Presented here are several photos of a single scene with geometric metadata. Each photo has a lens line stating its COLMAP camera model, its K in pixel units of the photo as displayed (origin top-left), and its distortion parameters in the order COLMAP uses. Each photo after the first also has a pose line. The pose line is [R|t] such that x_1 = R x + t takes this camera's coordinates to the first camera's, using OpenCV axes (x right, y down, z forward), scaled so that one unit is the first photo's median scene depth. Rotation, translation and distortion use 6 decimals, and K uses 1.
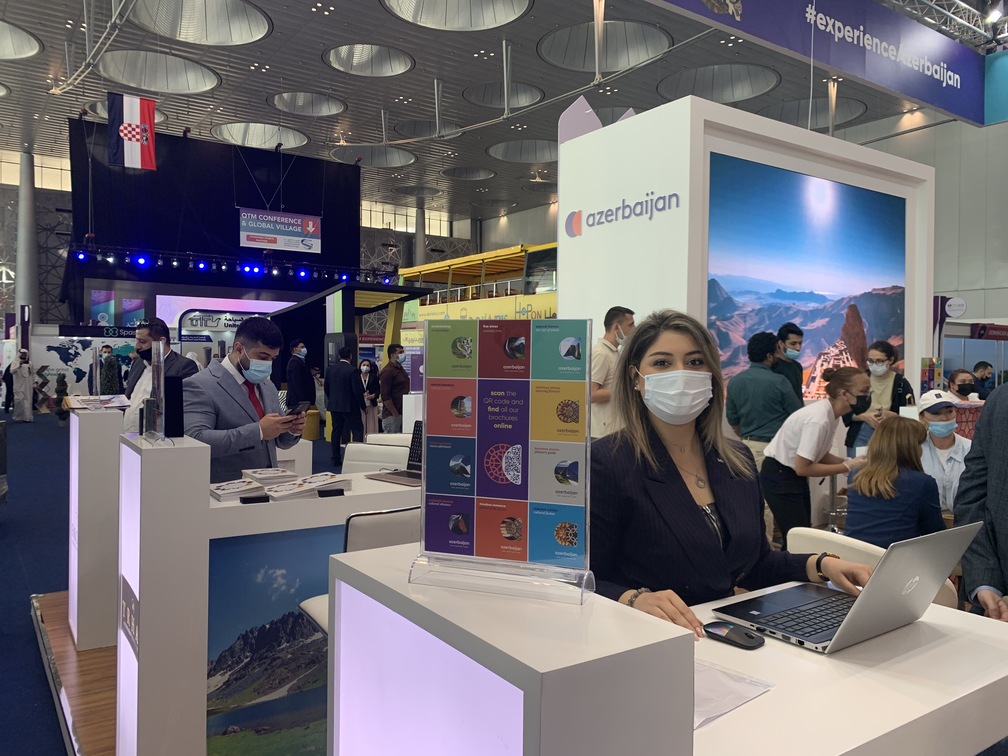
lens RADIAL K [[768.1, 0, 504.0], [0, 768.1, 378.0], [0, 0, 1]] dist [0.000945, -0.009823]
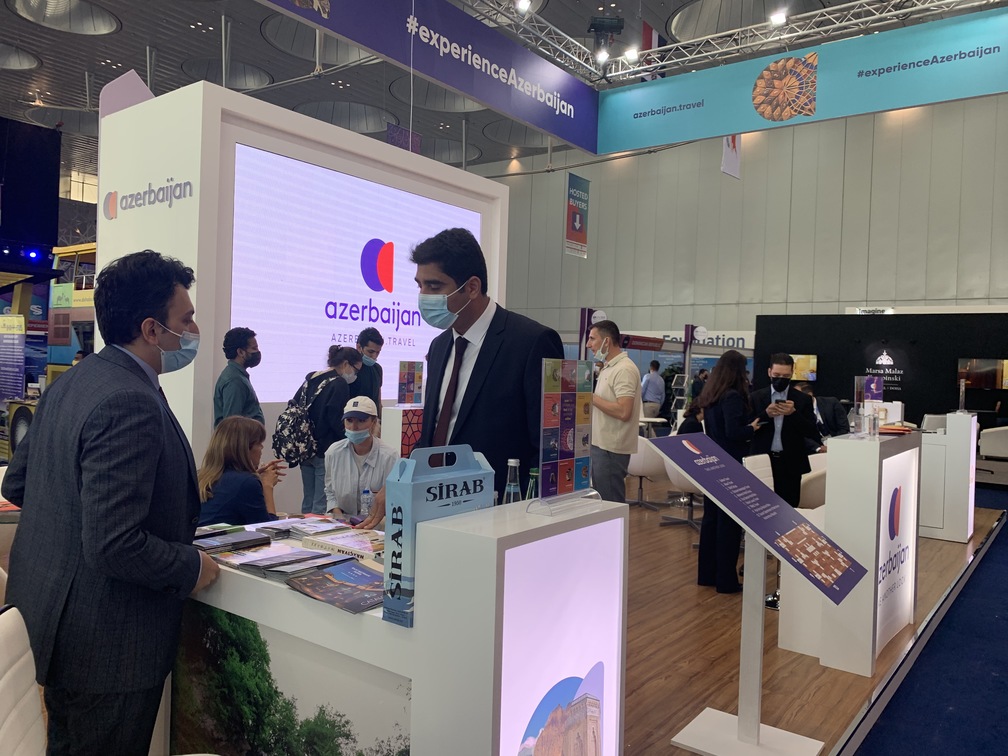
lens RADIAL K [[768.1, 0, 504.0], [0, 768.1, 378.0], [0, 0, 1]] dist [0.000945, -0.009823]
pose [[0.950083, 0.020660, 0.311311, 0.073079], [-0.021017, 0.999777, -0.002207, -0.000759], [-0.311287, -0.004446, 0.950306, -0.006047]]
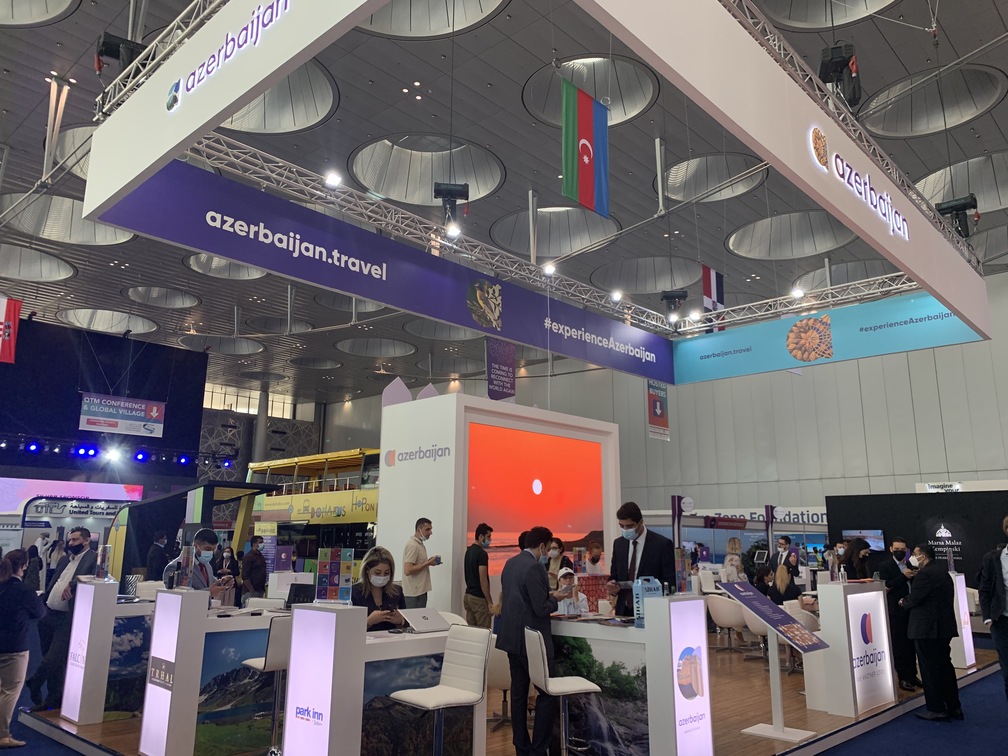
lens RADIAL K [[757.7, 0, 504.0], [0, 757.7, 378.0], [0, 0, 1]] dist [0.061202, -0.101504]
pose [[0.979011, 0.041699, 0.199495, 0.001316], [0.006070, 0.972446, -0.233050, 0.000143], [-0.203716, 0.229369, 0.951782, -0.158397]]
